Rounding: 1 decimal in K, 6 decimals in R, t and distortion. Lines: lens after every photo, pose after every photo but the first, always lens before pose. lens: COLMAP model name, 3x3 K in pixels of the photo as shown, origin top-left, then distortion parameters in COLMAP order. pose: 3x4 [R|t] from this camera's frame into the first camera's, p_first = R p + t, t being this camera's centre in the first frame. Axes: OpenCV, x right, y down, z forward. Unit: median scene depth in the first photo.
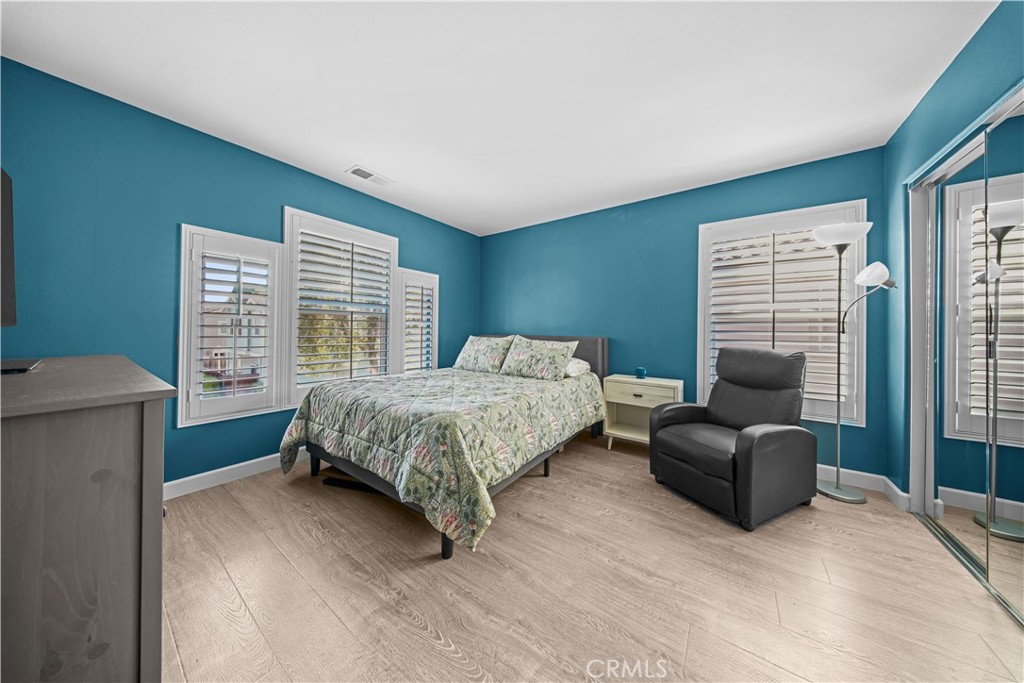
lens RADIAL K [[301.8, 0, 513.9], [0, 301.8, 333.3], [0, 0, 1]] dist [0.001509, -0.001754]
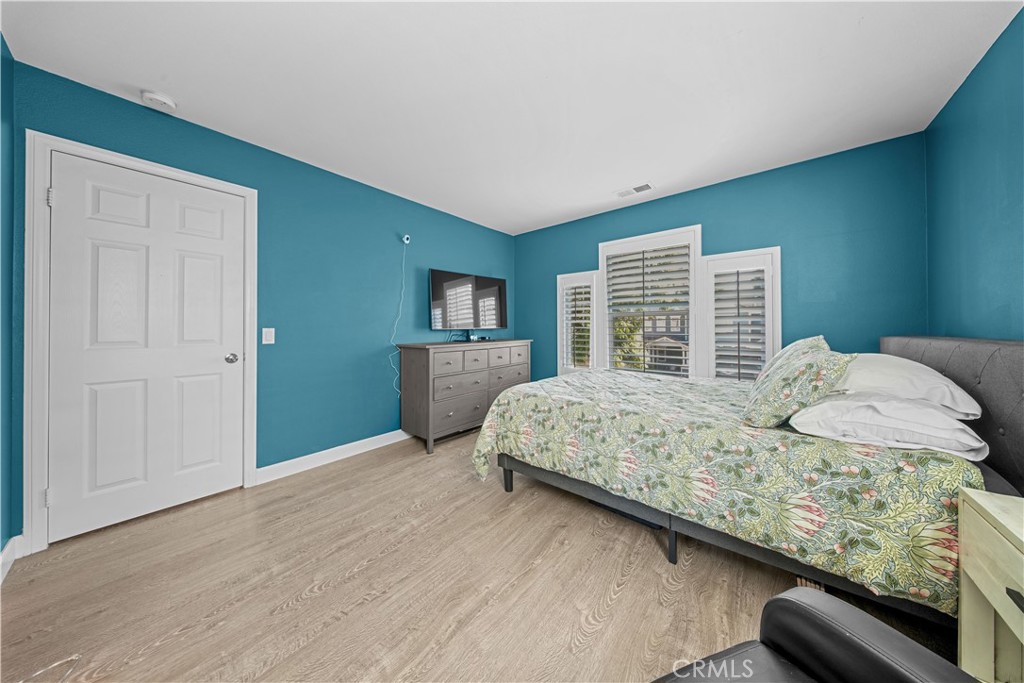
lens RADIAL K [[301.8, 0, 512.0], [0, 301.8, 327.0], [0, 0, 1]] dist [0.001509, -0.001754]
pose [[-0.062804, -0.010229, -0.997973, 0.983805], [-0.002917, 0.999945, -0.010066, -0.005187], [0.998022, 0.002279, -0.062831, 0.918624]]
